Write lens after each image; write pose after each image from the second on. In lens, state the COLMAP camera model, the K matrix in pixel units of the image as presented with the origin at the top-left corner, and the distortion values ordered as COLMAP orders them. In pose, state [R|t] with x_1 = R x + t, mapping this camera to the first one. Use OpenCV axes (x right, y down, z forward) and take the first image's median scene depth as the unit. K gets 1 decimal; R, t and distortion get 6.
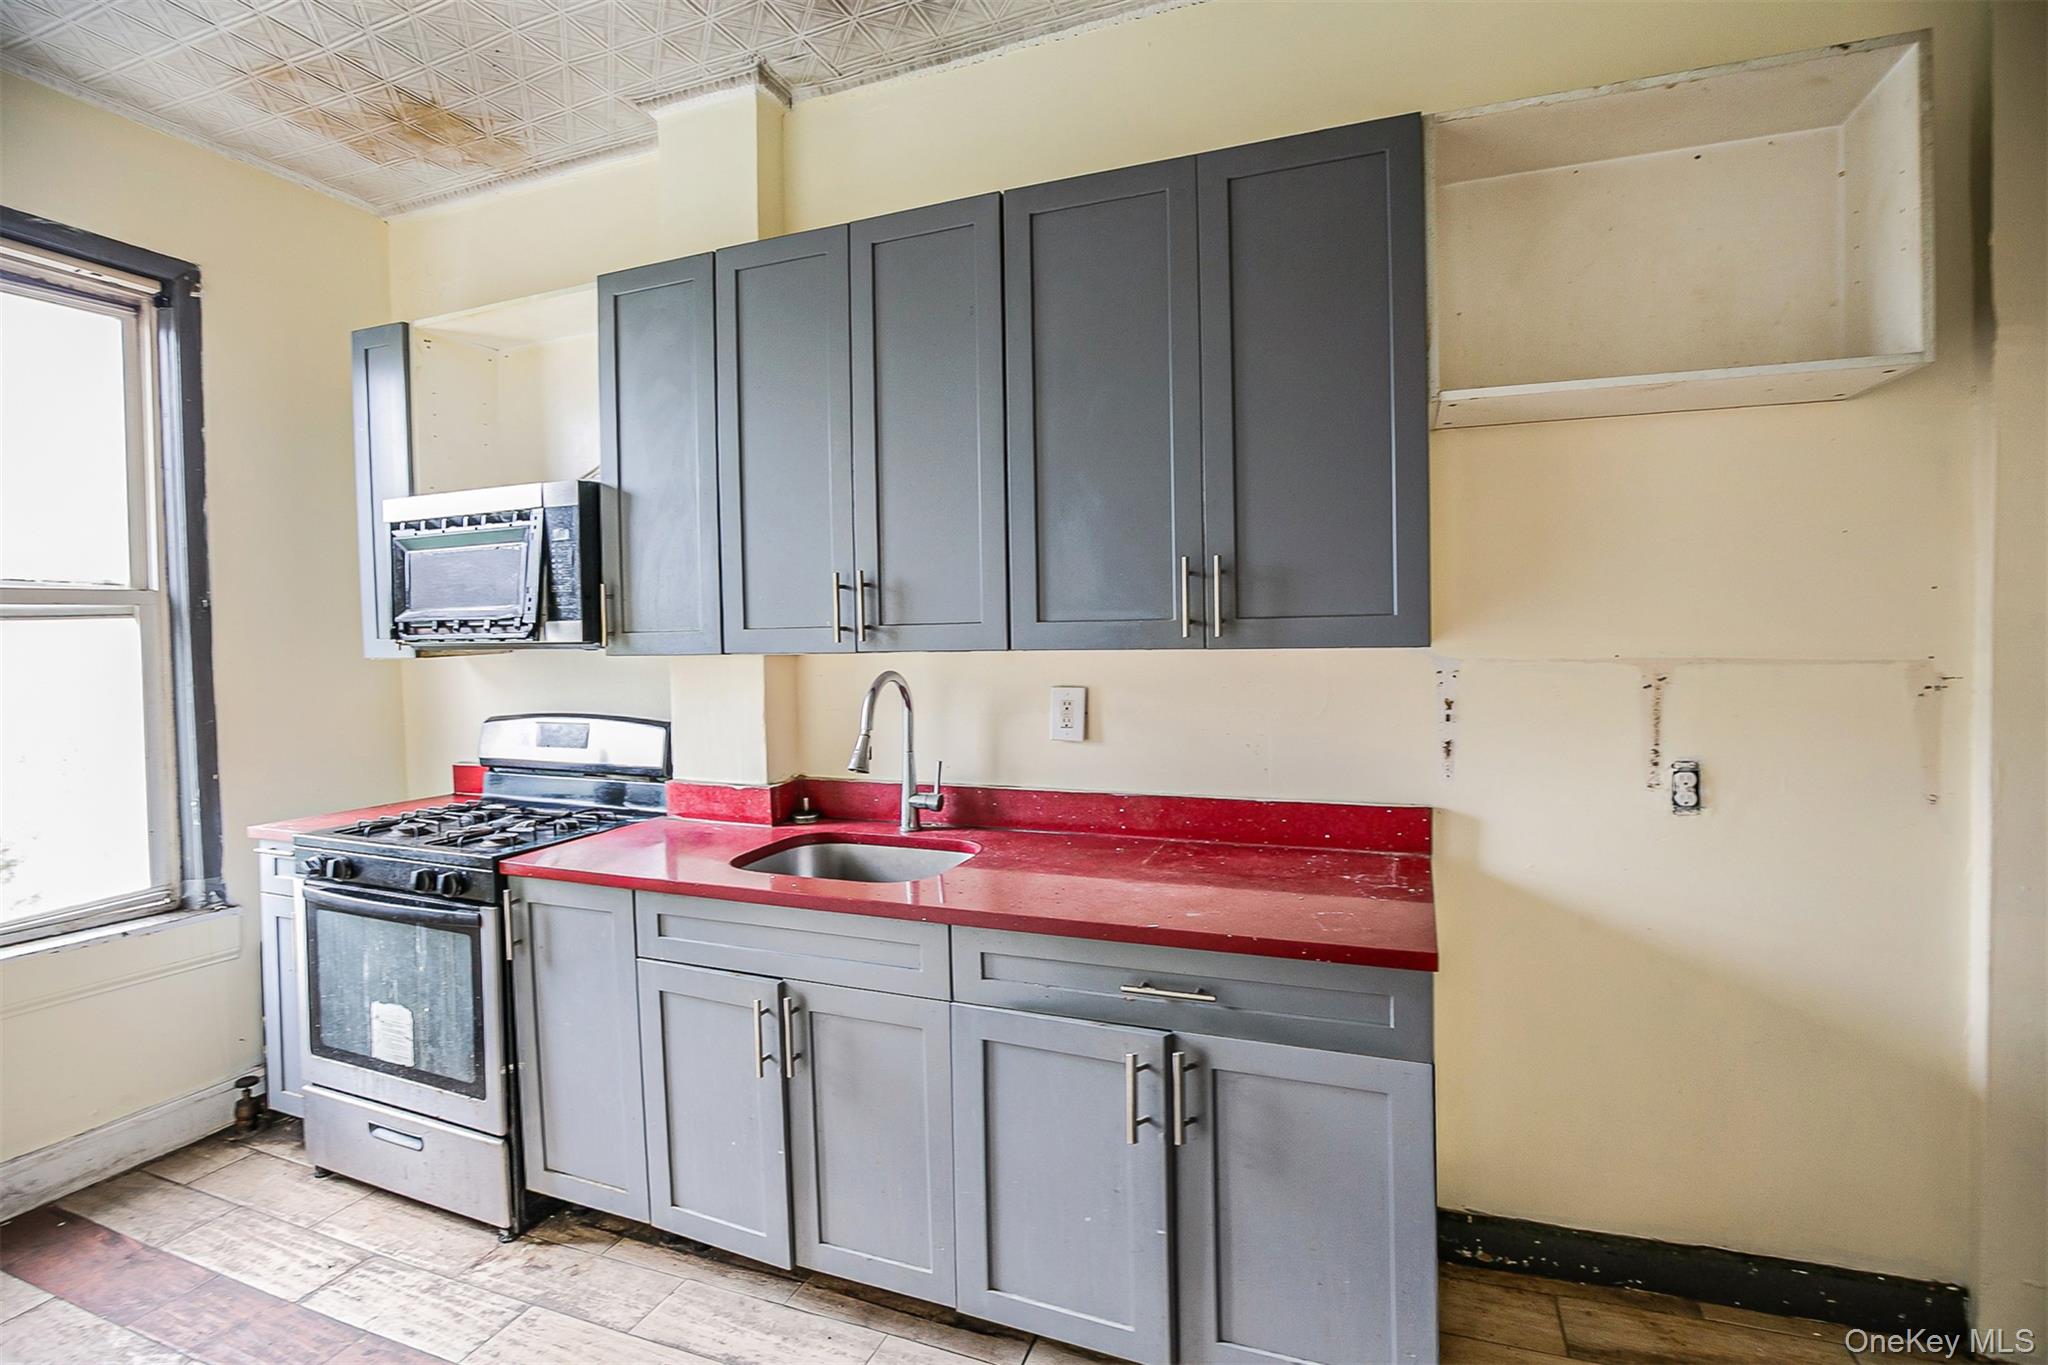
lens RADIAL K [[912.3, 0, 1024.0], [0, 912.3, 682.5], [0, 0, 1]] dist [-0.030717, 0.006777]
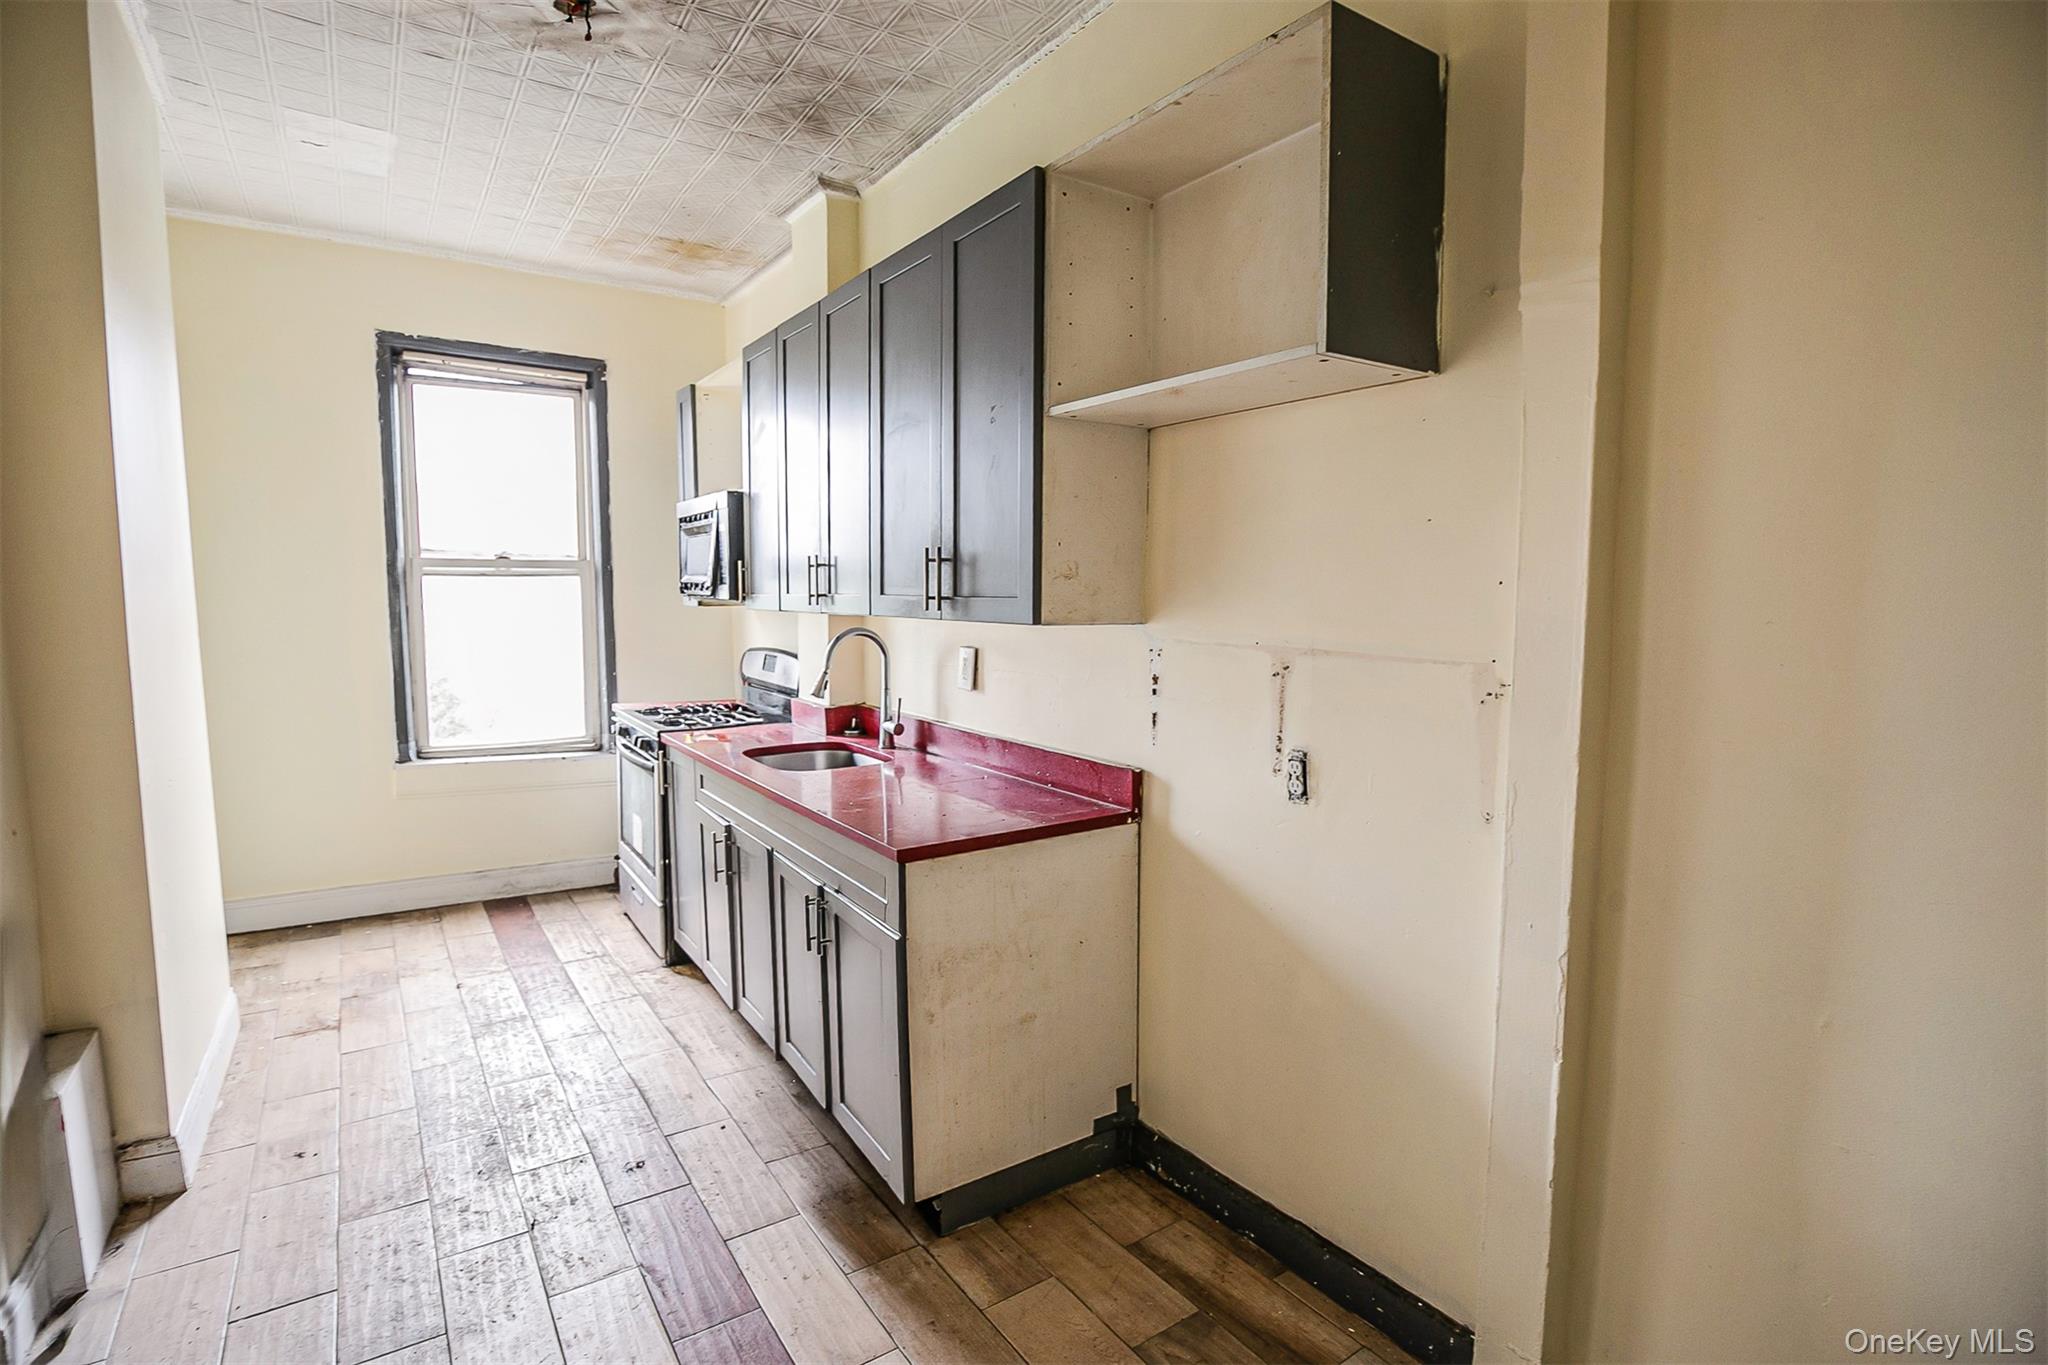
lens RADIAL K [[919.7, 0, 1026.7], [0, 919.7, 710.4], [0, 0, 1]] dist [-0.019697, -0.000123]
pose [[0.840718, 0.095708, -0.532948, 0.771915], [-0.058530, 0.994551, 0.086274, -0.021493], [0.538301, -0.041339, 0.841738, -0.026887]]
